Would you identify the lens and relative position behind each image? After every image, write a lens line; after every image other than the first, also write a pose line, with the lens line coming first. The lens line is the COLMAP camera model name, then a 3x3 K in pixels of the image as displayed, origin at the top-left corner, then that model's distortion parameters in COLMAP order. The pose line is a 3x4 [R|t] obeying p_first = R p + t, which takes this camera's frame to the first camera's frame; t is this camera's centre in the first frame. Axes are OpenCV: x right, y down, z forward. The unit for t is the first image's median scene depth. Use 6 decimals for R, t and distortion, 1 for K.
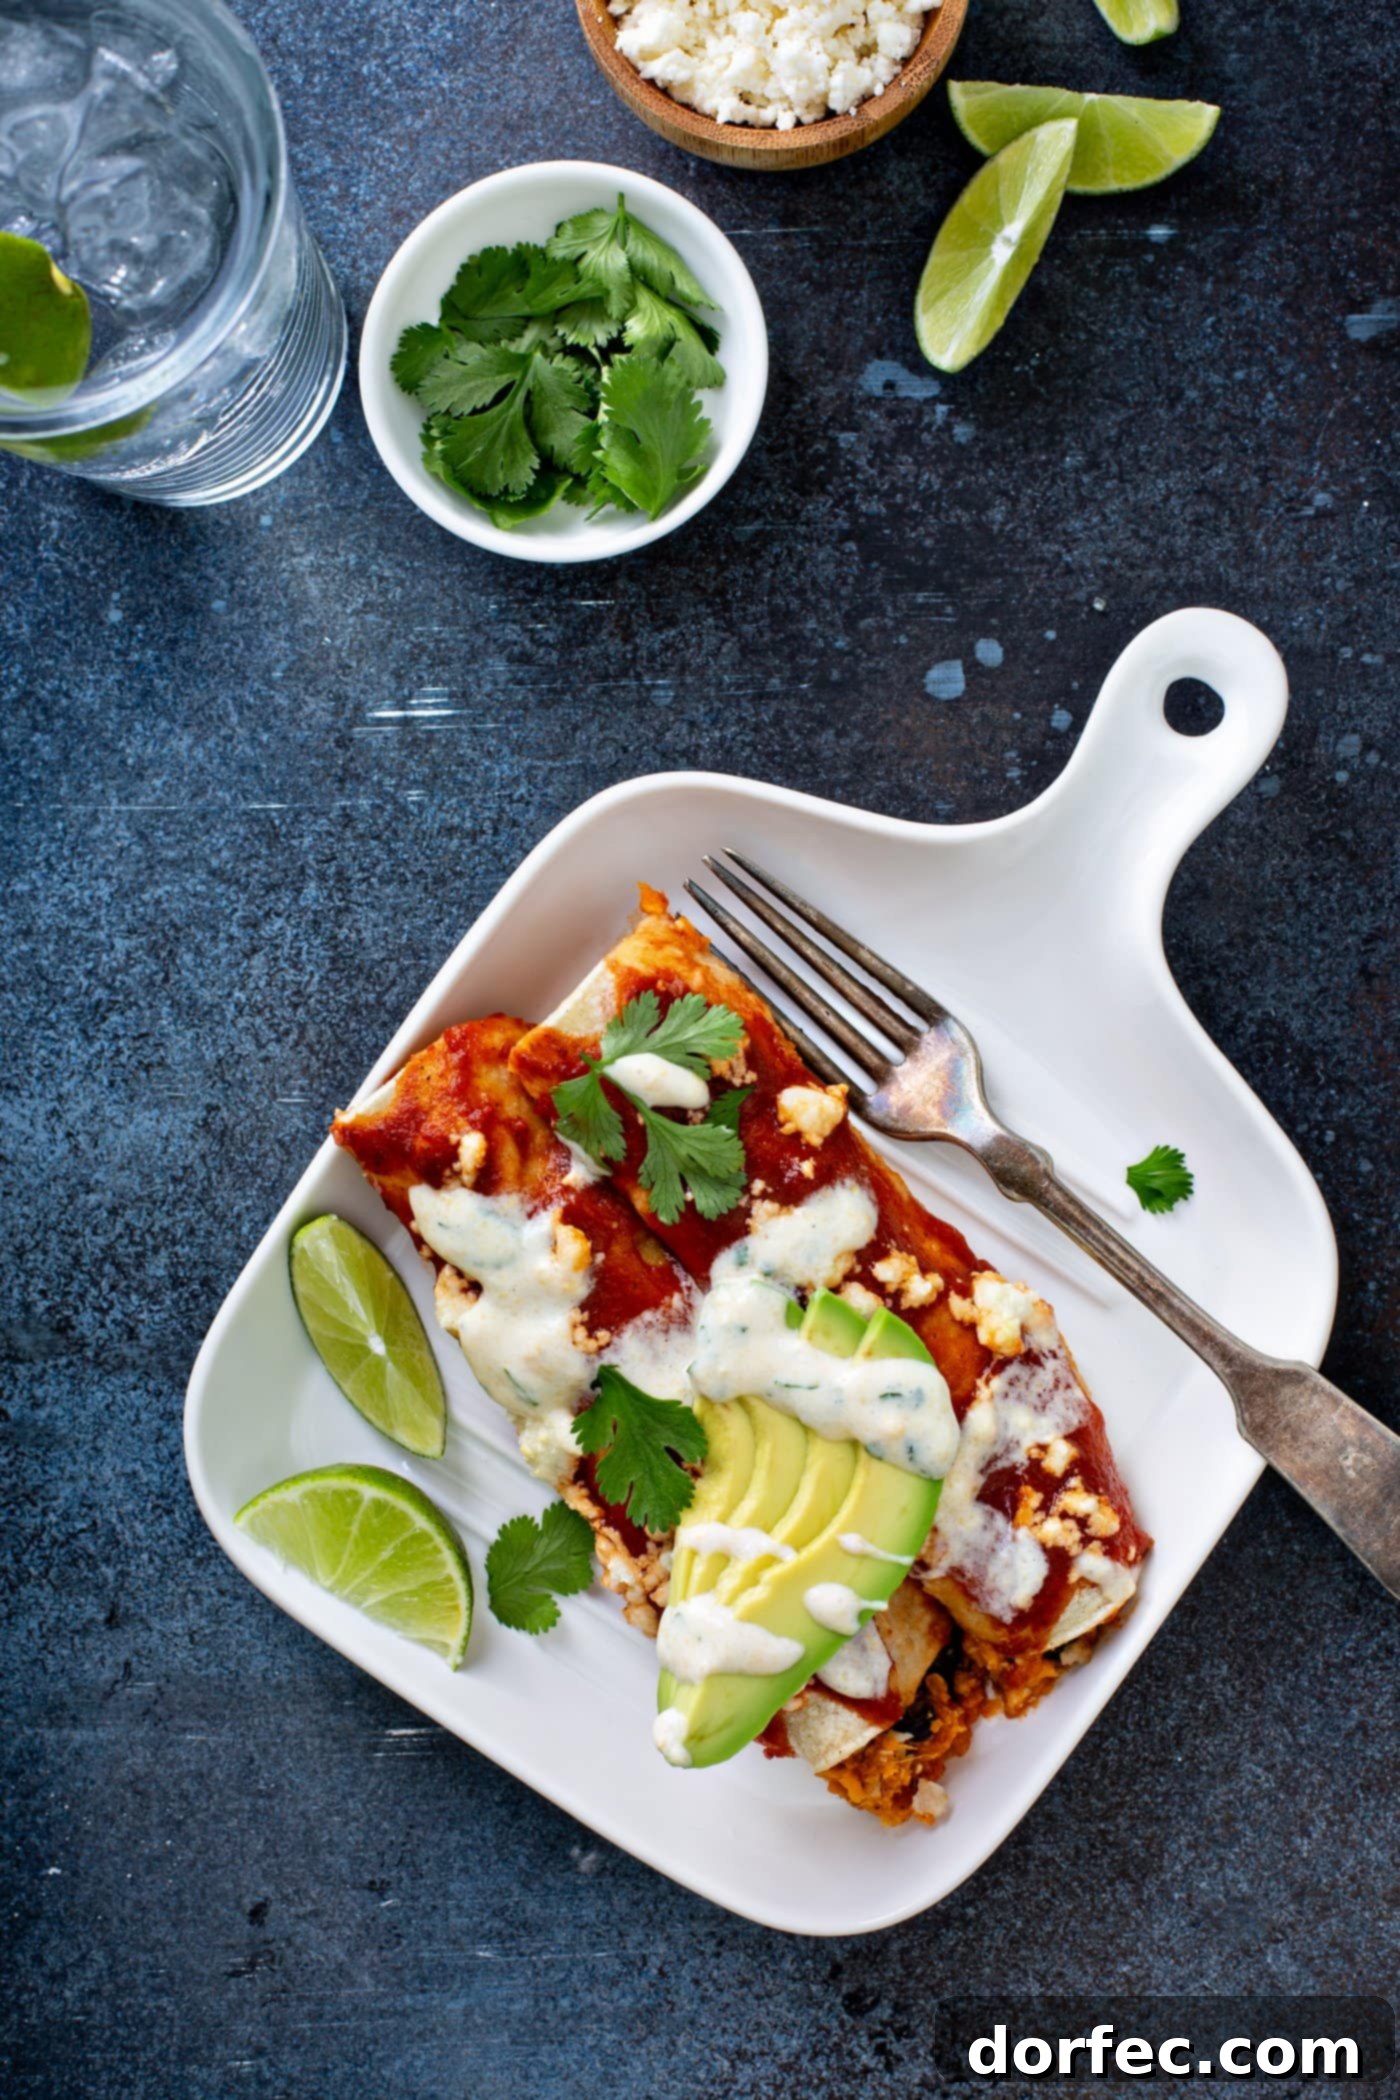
lens RADIAL K [[3254.1, 0, 690.9], [0, 3254.1, 1053.9], [0, 0, 1]] dist [-0.183105, 0.000000]
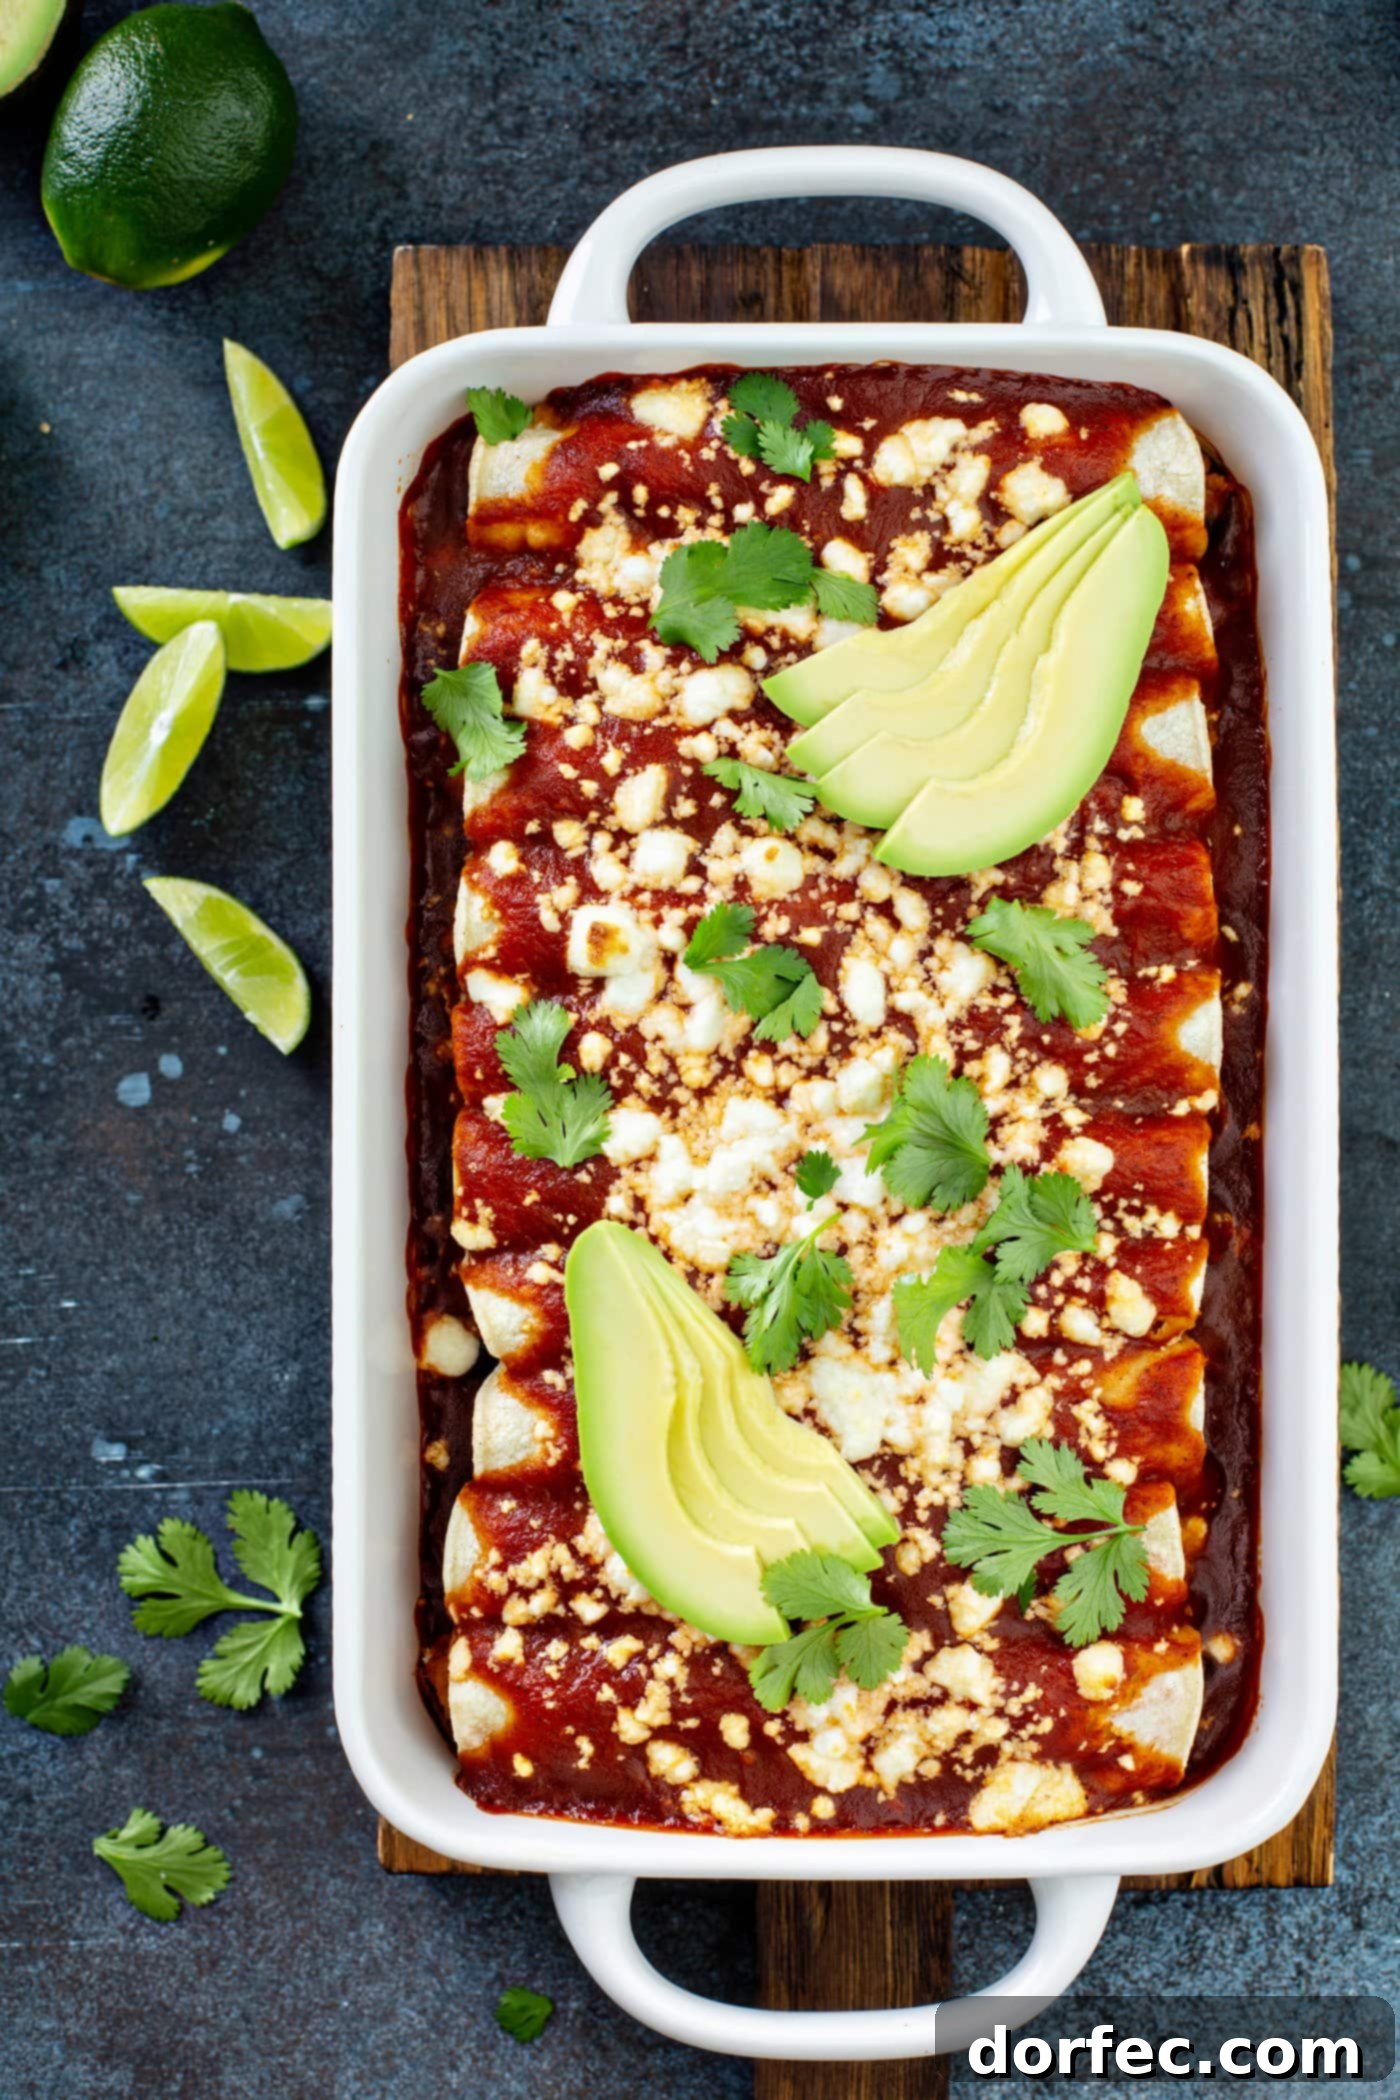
lens RADIAL K [[3448.2, 0, 700.5], [0, 3448.2, 1060.4], [0, 0, 1]] dist [-0.187334, 0.000000]
pose [[0.999742, -0.011942, 0.019337, 0.260552], [0.012608, 0.999318, -0.034707, -0.080035], [-0.018909, 0.034942, 0.999210, -0.252390]]
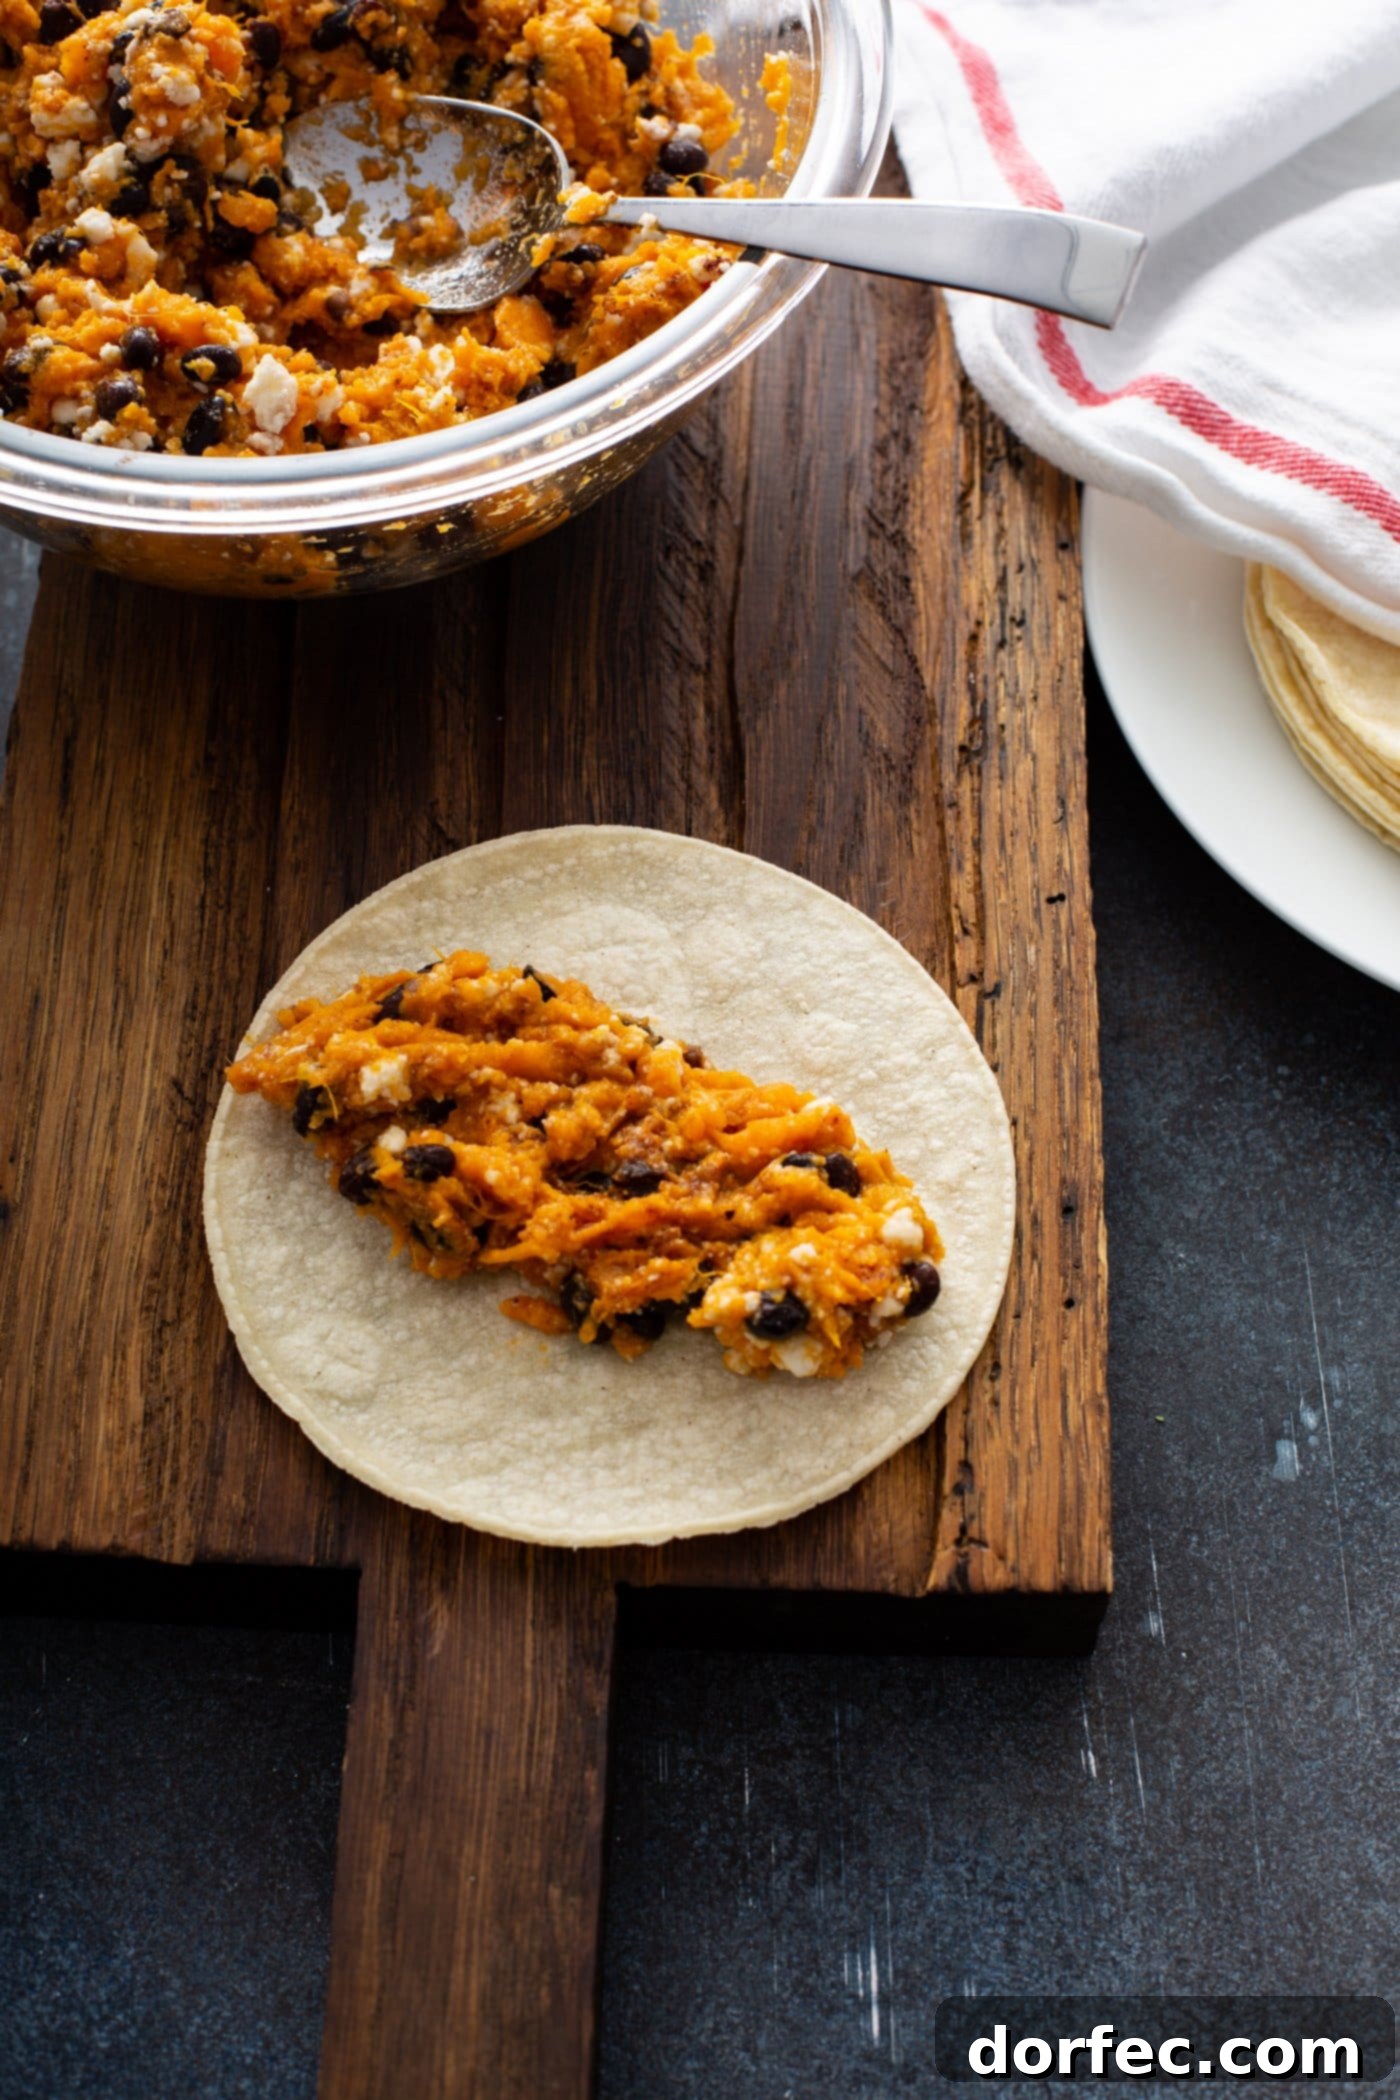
lens RADIAL K [[3254.1, 0, 704.1], [0, 3254.1, 1045.0], [0, 0, 1]] dist [-0.183105, 0.000000]
pose [[0.004388, -0.843932, 0.536432, -0.331124], [0.999960, 0.007871, 0.004204, -0.156877], [-0.007770, 0.536392, 0.843933, 0.151240]]
